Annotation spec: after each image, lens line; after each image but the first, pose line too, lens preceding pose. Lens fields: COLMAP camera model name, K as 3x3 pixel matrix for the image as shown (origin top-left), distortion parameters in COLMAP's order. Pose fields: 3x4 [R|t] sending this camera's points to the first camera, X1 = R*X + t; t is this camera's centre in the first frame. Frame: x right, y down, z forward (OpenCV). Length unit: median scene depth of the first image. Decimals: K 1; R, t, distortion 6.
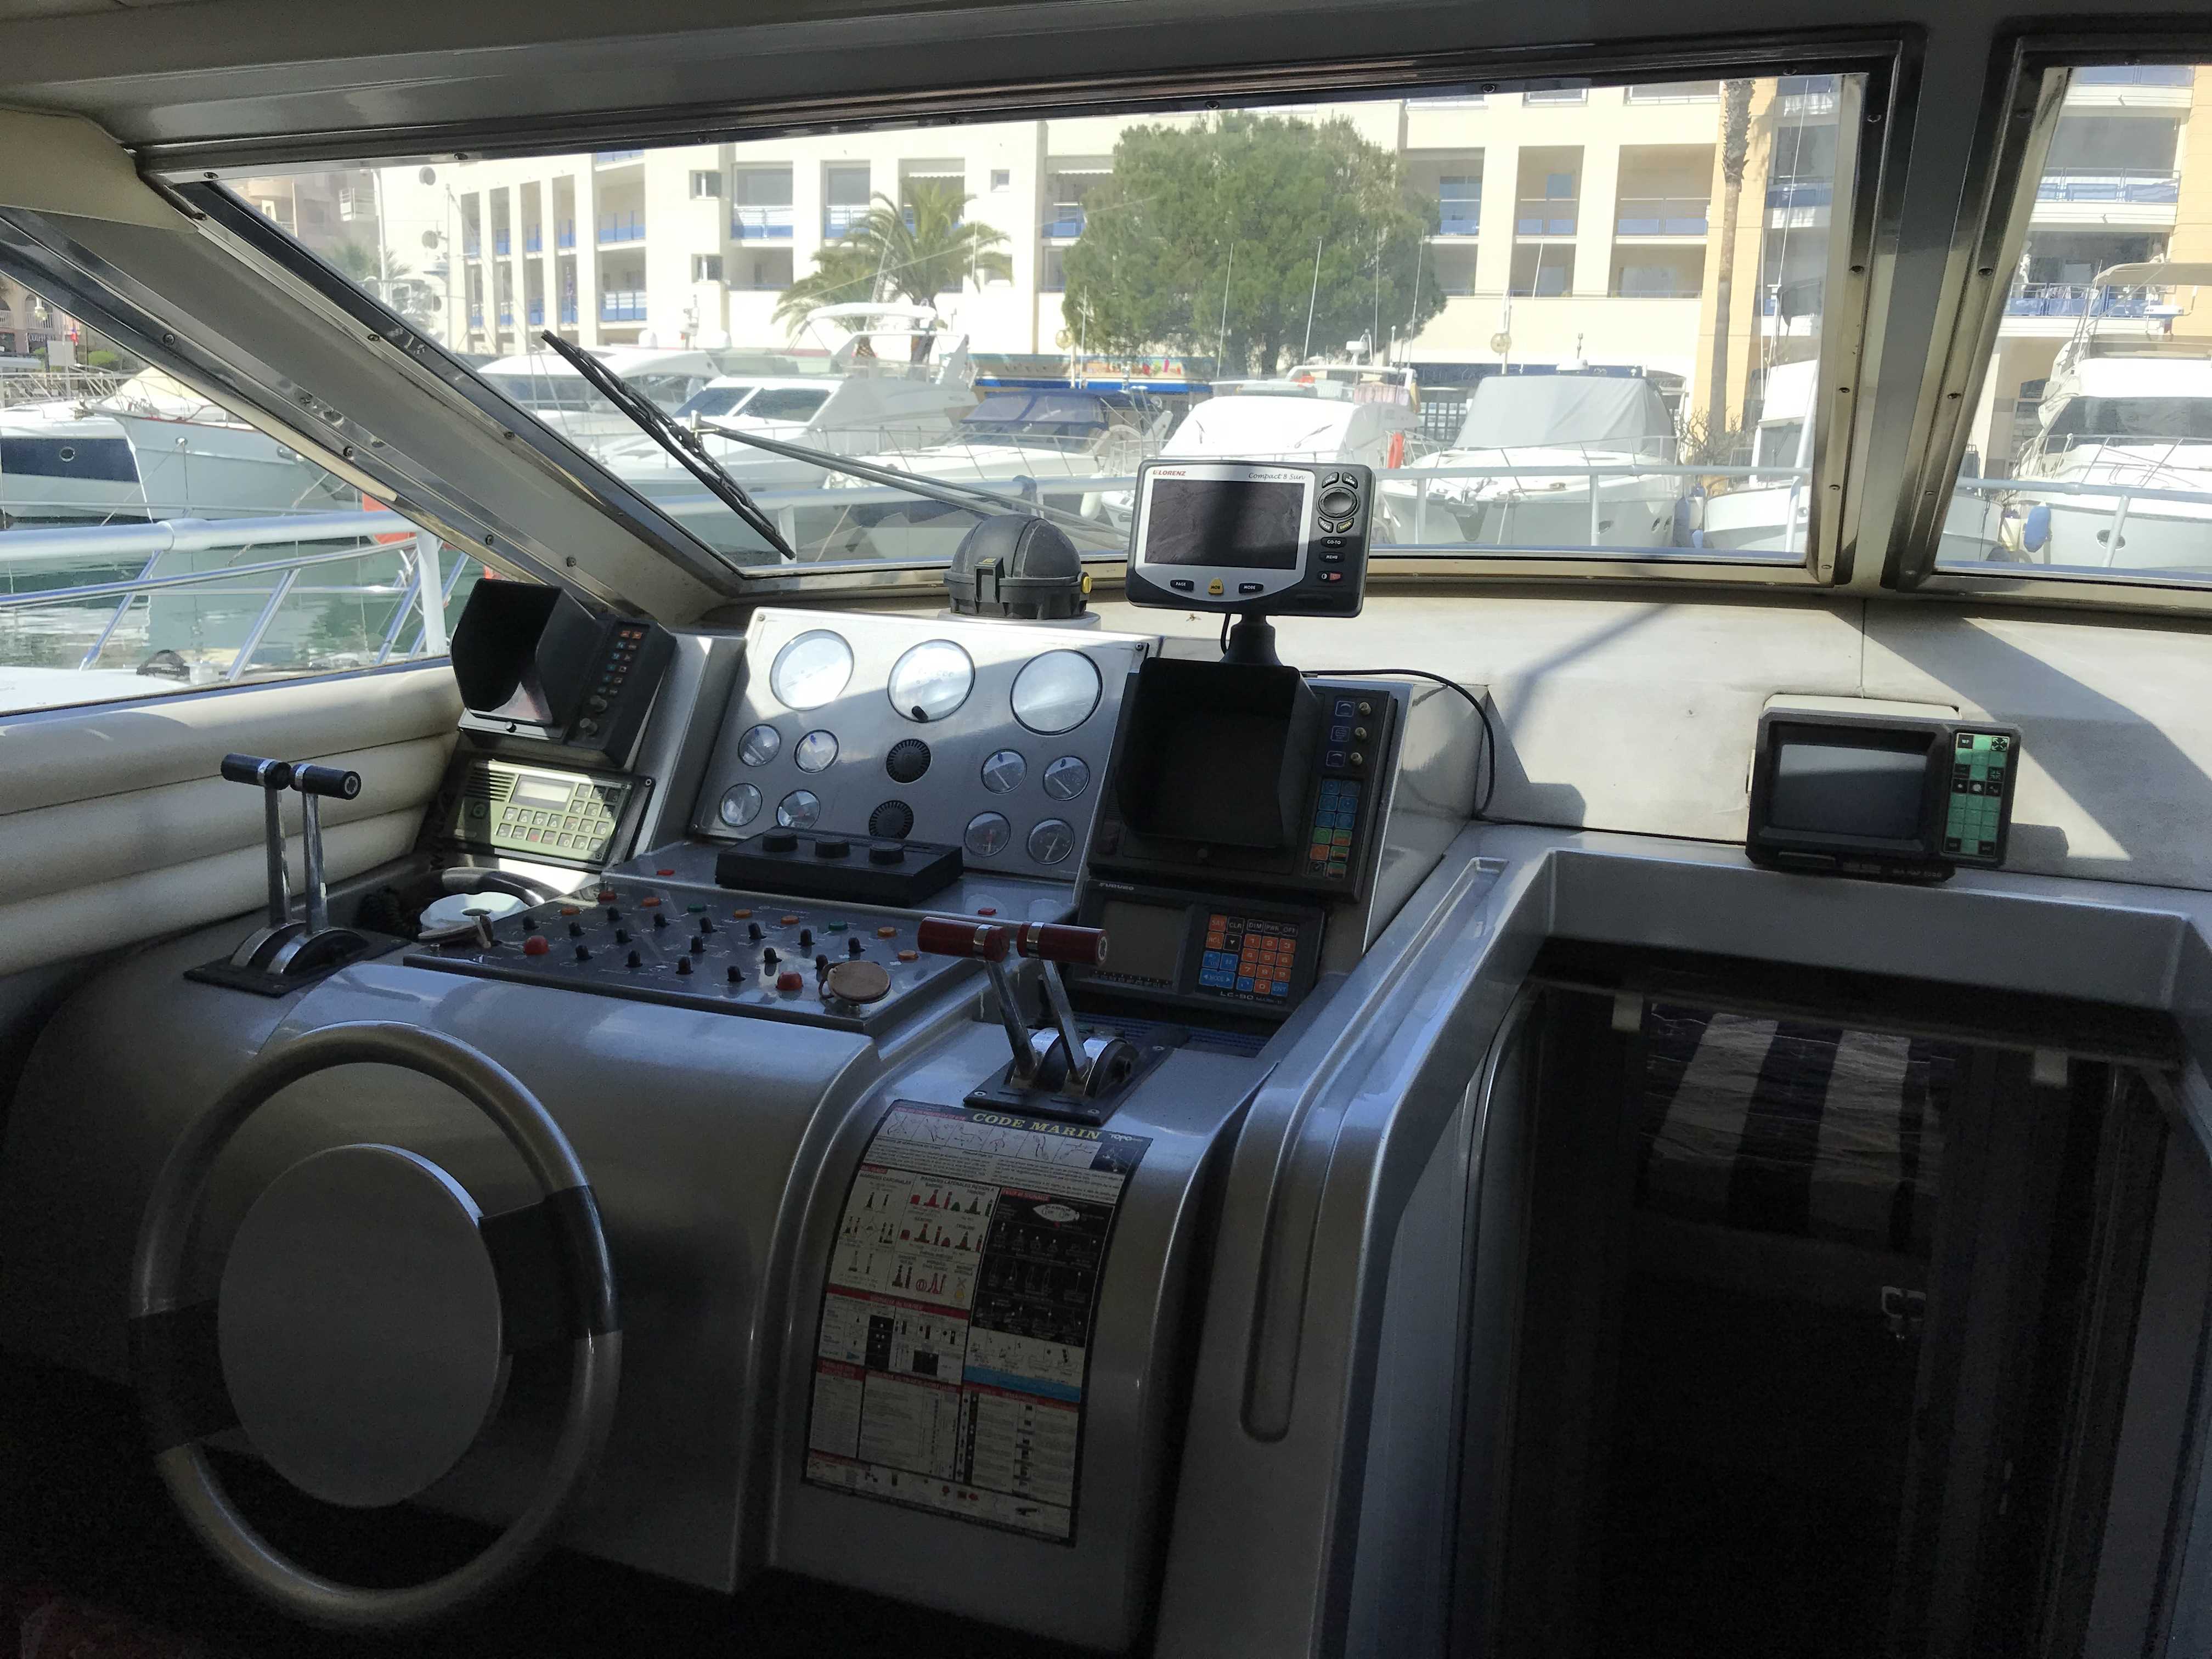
lens RADIAL K [[1863.8, 0, 1107.6], [0, 1863.8, 837.4], [0, 0, 1]] dist [0.002508, 0.028607]
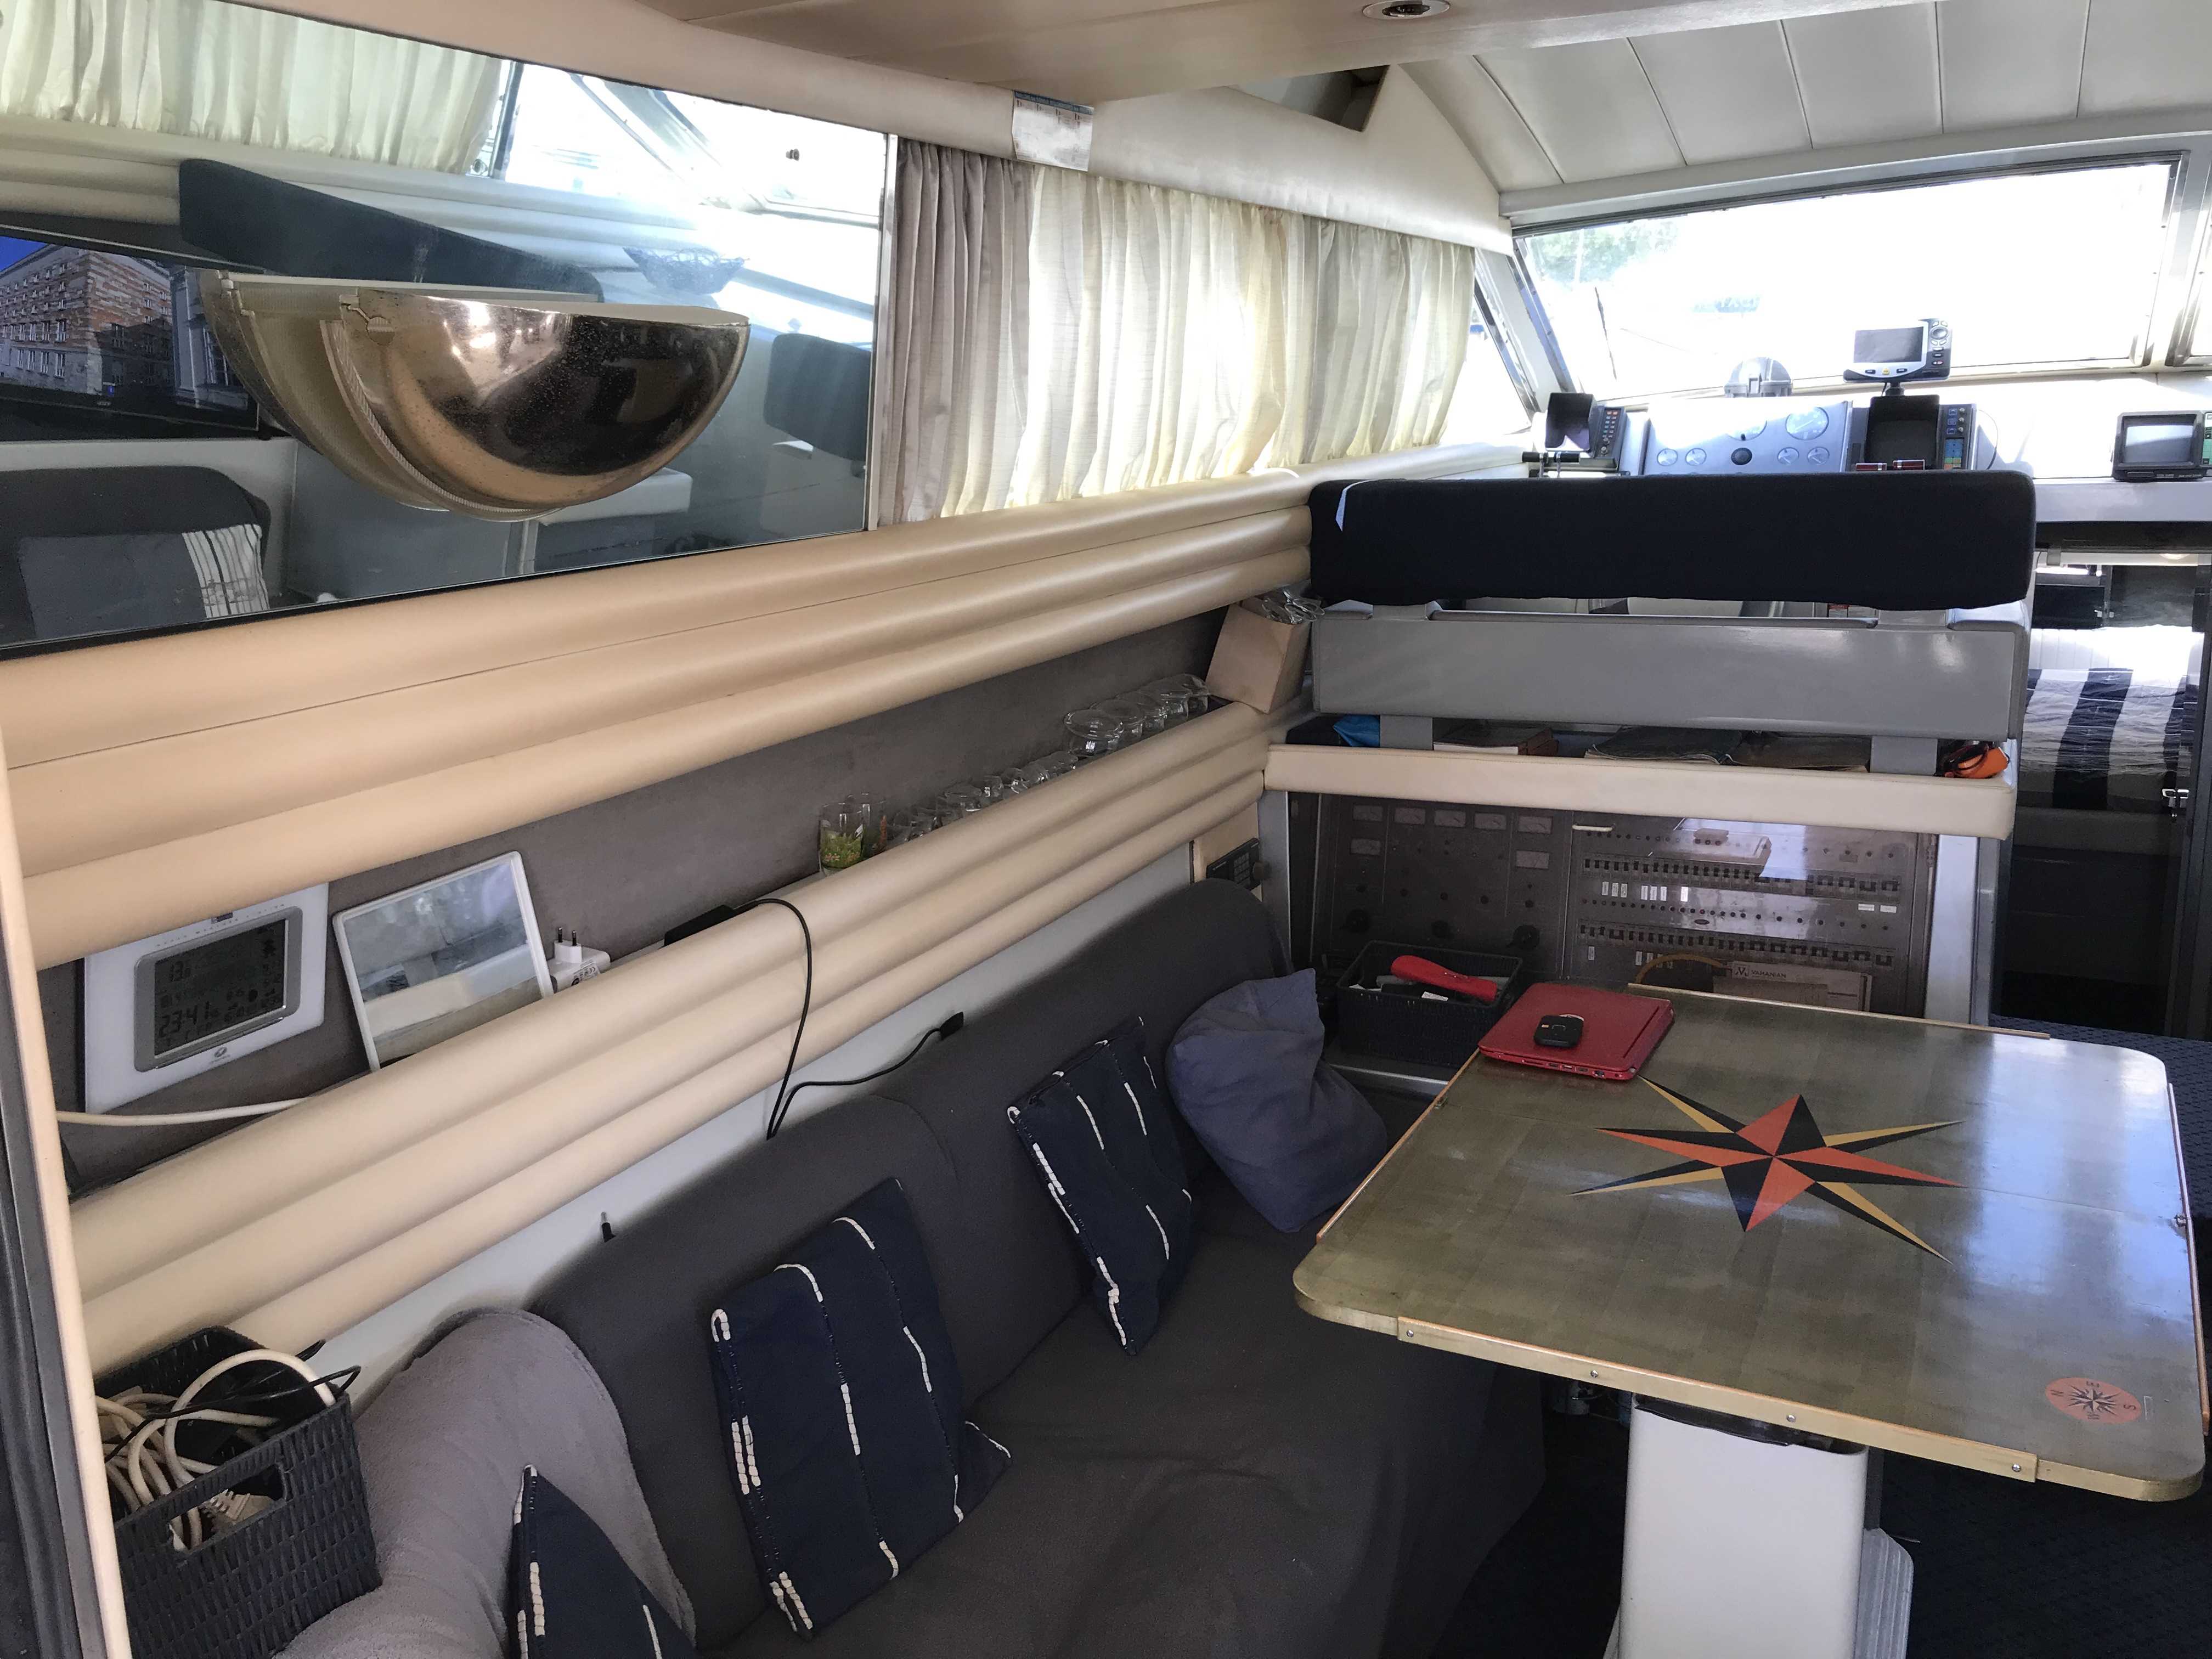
lens RADIAL K [[1863.8, 0, 1095.5], [0, 1863.8, 824.4], [0, 0, 1]] dist [0.002508, 0.028607]
pose [[0.994493, -0.032927, -0.099492, -0.326295], [0.034710, 0.999265, 0.016243, 0.167690], [0.098884, -0.019607, 0.994906, -0.680428]]
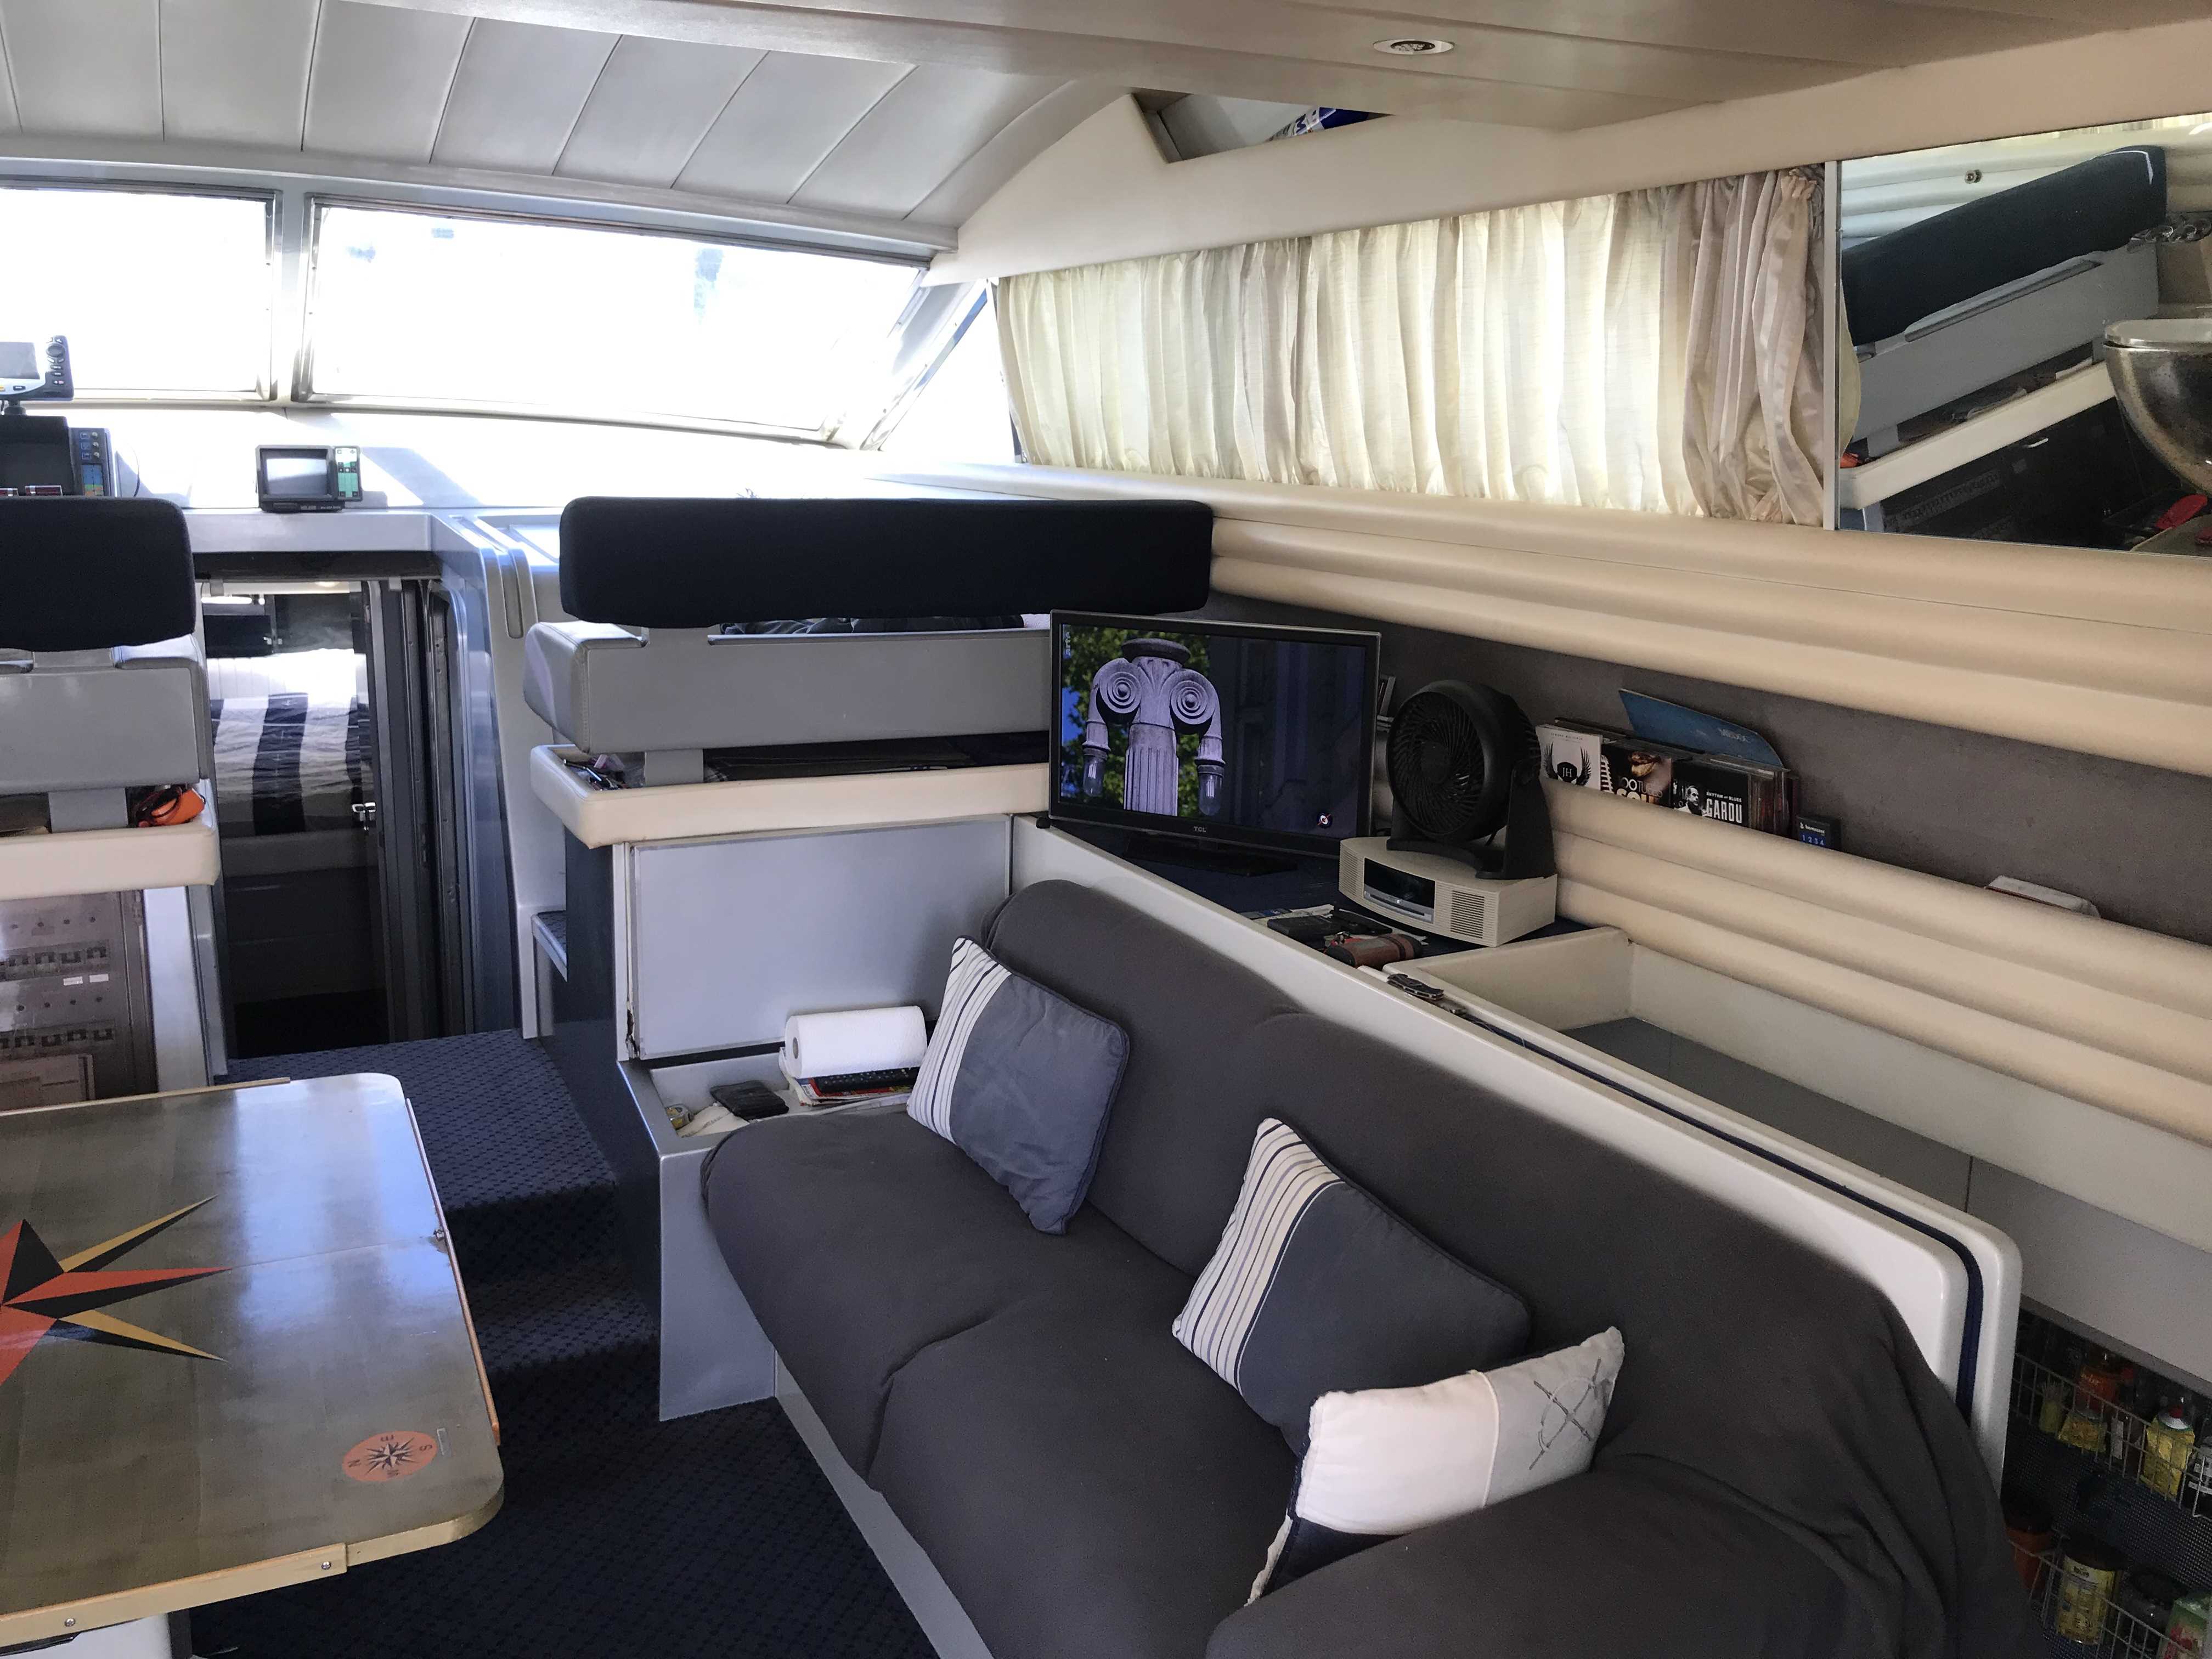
lens RADIAL K [[1863.8, 0, 1096.6], [0, 1863.8, 821.2], [0, 0, 1]] dist [0.002508, 0.028607]
pose [[0.685270, -0.159873, 0.710525, -0.313435], [0.142771, 0.986168, 0.084198, 0.163679], [-0.714158, 0.043744, 0.698617, -0.647905]]
